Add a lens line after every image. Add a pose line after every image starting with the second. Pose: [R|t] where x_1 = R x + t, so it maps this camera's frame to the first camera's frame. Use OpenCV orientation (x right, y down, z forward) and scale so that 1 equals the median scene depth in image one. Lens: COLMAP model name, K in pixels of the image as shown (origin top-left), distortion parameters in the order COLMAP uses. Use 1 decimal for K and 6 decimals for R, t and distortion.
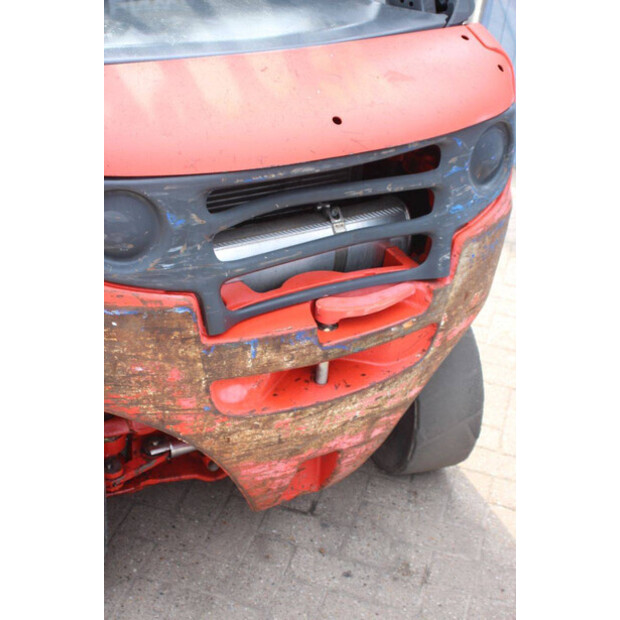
lens RADIAL K [[991.5, 0, 310.0], [0, 991.5, 310.0], [0, 0, 1]] dist [0.163501, 0.083692]
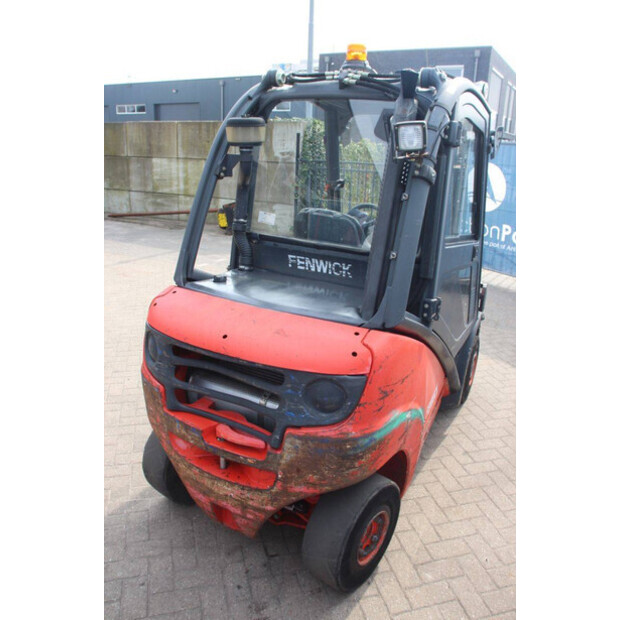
lens RADIAL K [[509.4, 0, 310.0], [0, 509.4, 310.0], [0, 0, 1]] dist [-0.177104, 0.163078]
pose [[0.534492, 0.226814, -0.814170, 0.837703], [-0.457513, 0.887618, -0.053076, -0.230396], [0.710634, 0.400862, 0.578195, 0.436255]]
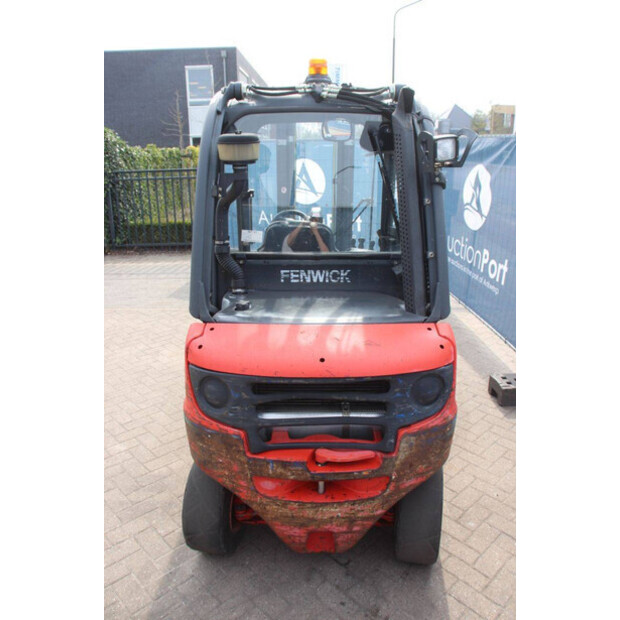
lens RADIAL K [[509.4, 0, 310.0], [0, 509.4, 310.0], [0, 0, 1]] dist [-0.177104, 0.163078]
pose [[0.867298, 0.087428, -0.490052, 0.437409], [-0.212679, 0.955161, -0.205996, -0.061063], [0.450069, 0.282884, 0.847004, 0.078788]]
